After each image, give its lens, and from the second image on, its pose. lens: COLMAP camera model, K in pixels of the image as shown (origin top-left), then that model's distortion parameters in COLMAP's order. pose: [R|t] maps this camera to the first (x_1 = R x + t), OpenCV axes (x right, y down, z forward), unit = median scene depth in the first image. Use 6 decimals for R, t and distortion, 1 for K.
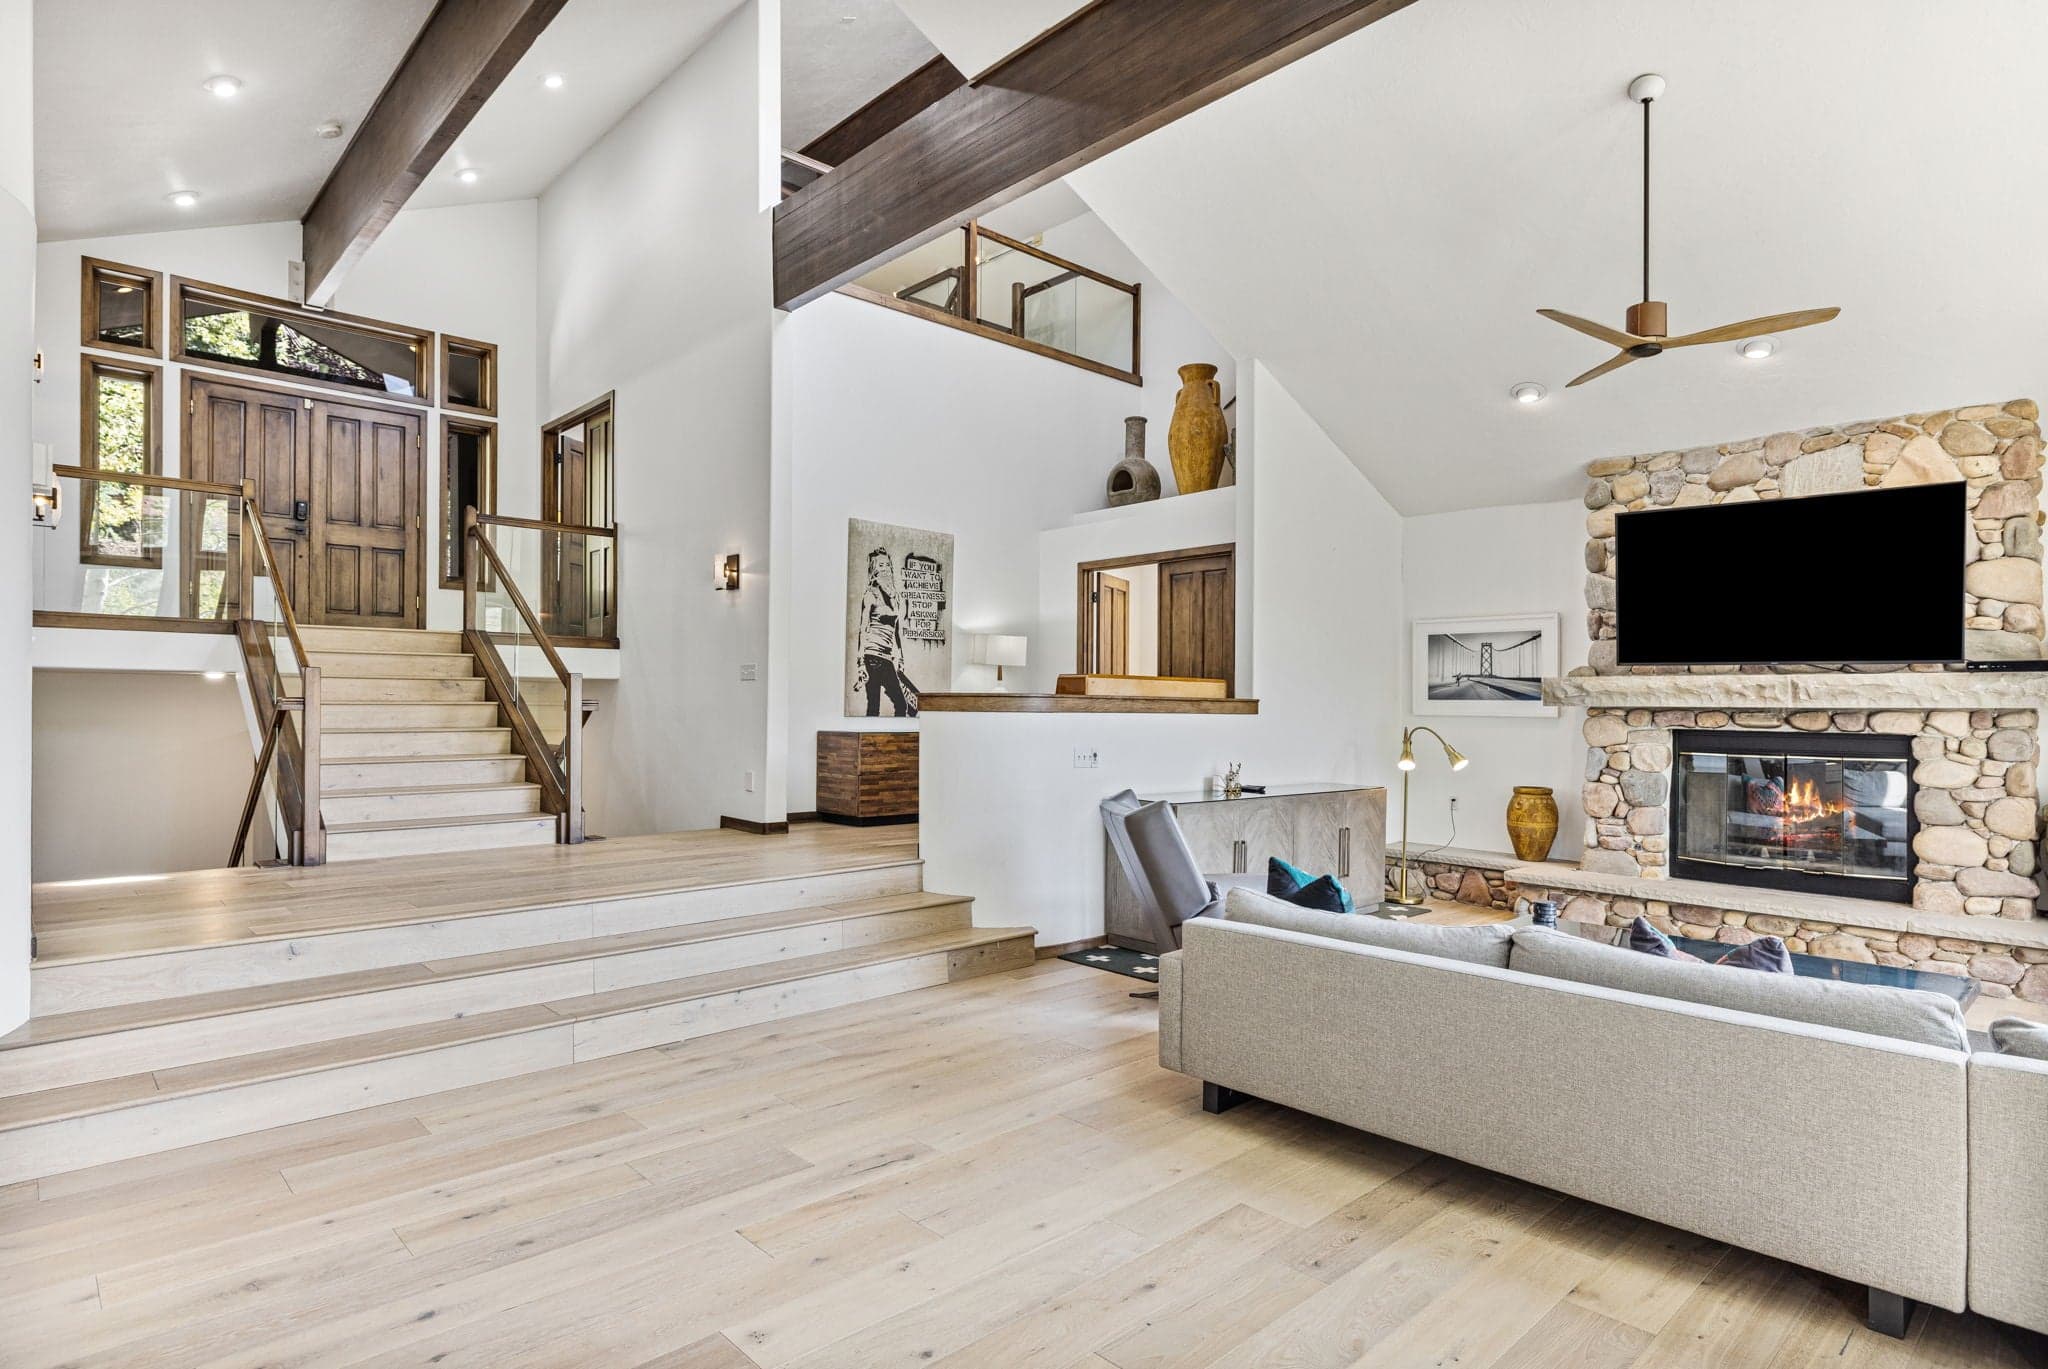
lens RADIAL K [[972.2, 0, 1024.0], [0, 972.2, 684.5], [0, 0, 1]] dist [0.003027, -0.007608]
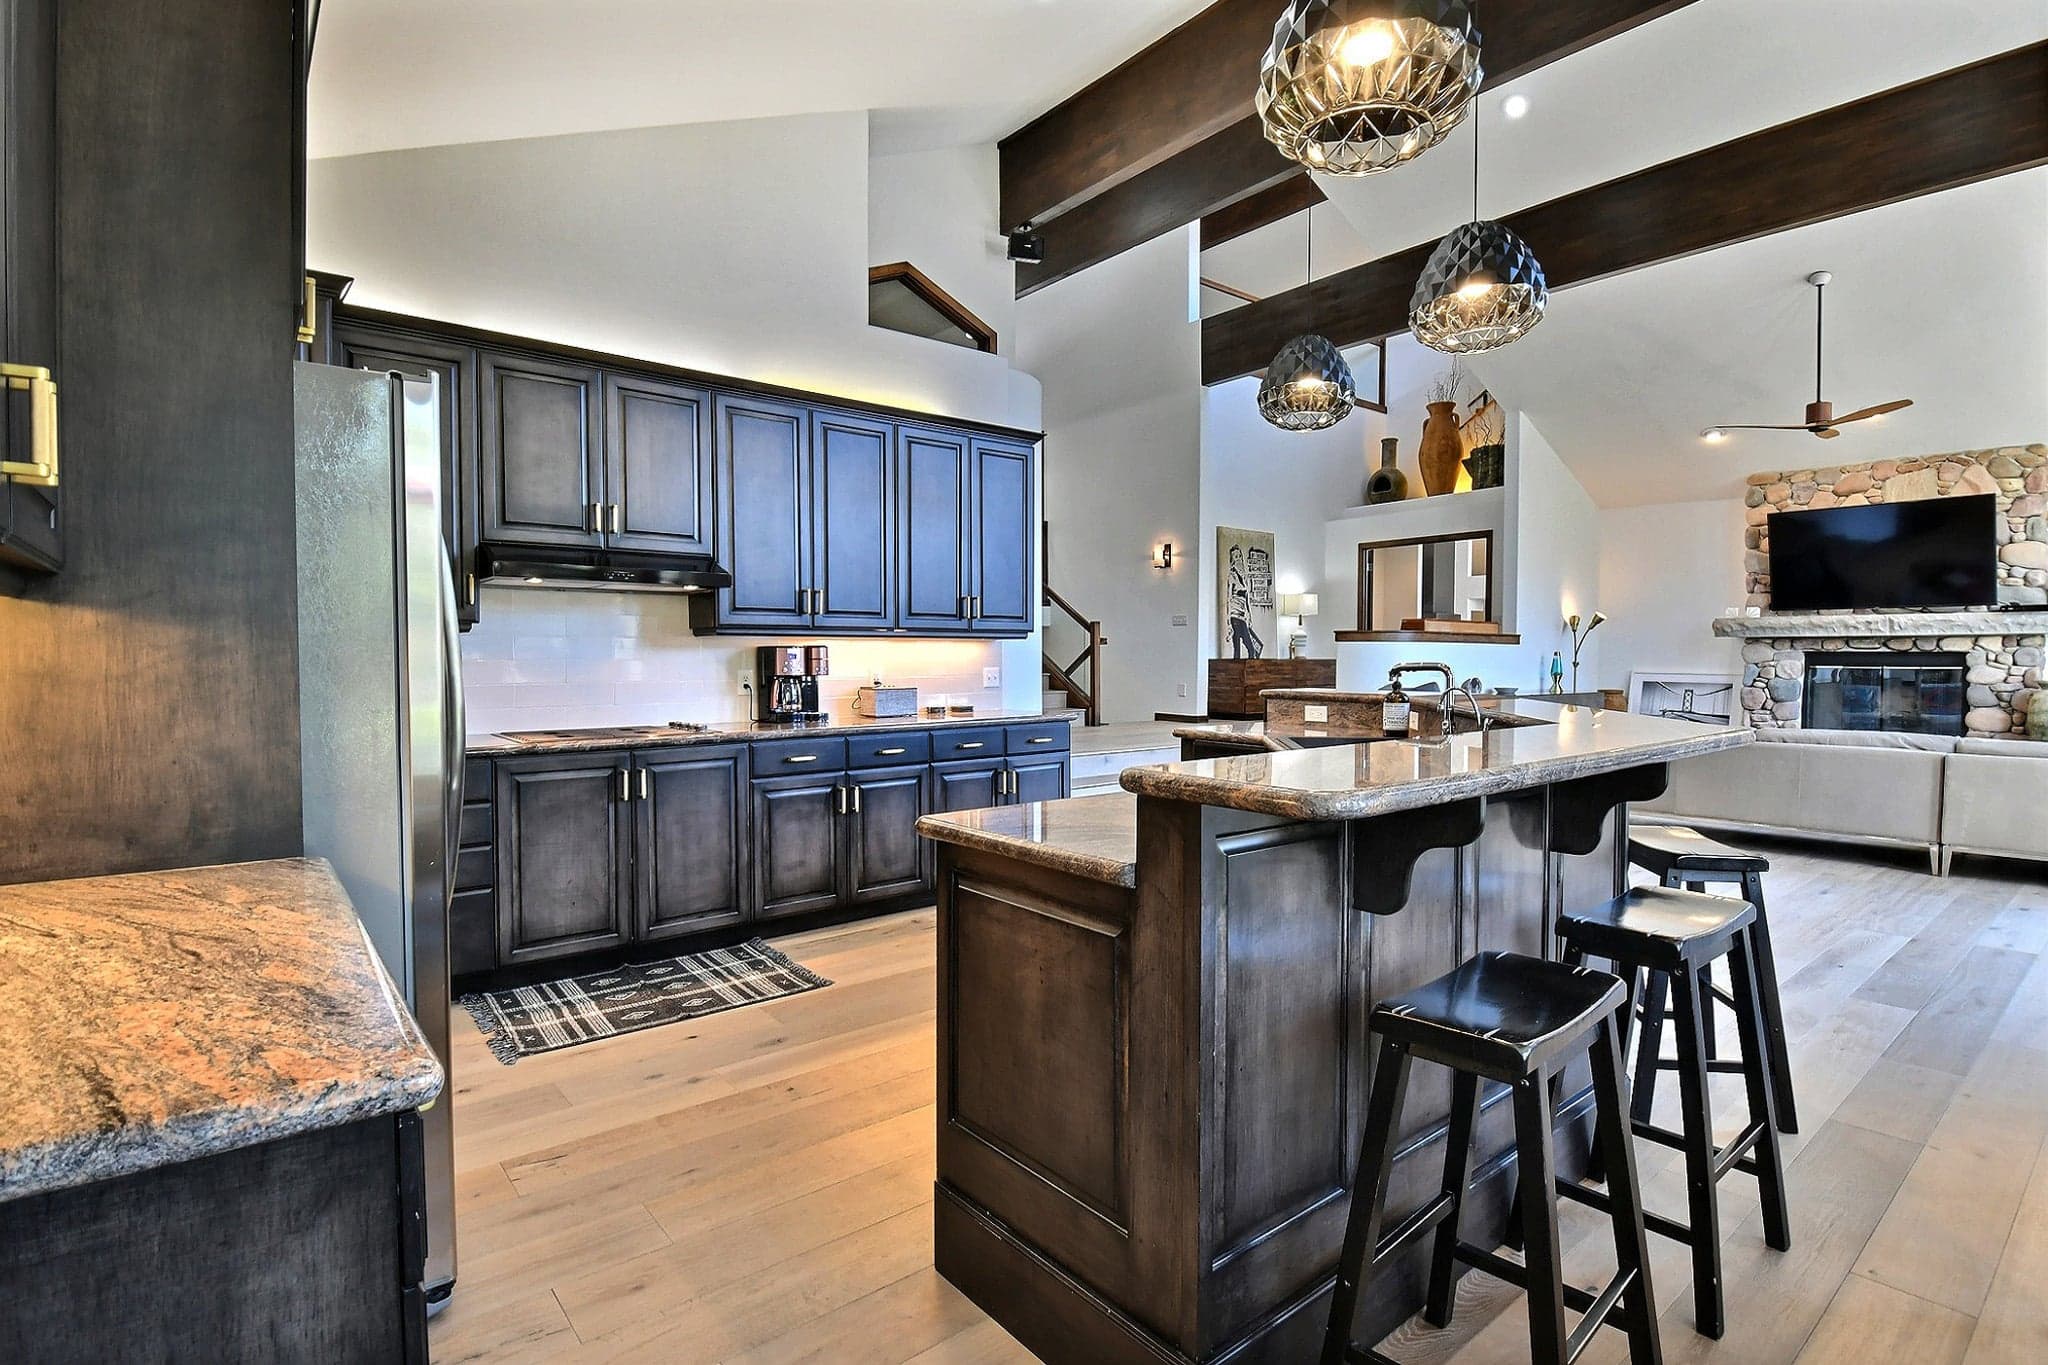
lens RADIAL K [[896.5, 0, 1019.4], [0, 896.5, 667.8], [0, 0, 1]] dist [-0.000315, -0.013006]
pose [[0.997507, -0.005886, -0.070317, -0.496756], [0.008067, 0.999494, 0.030777, 0.019727], [0.070100, -0.031268, 0.997050, -0.514047]]
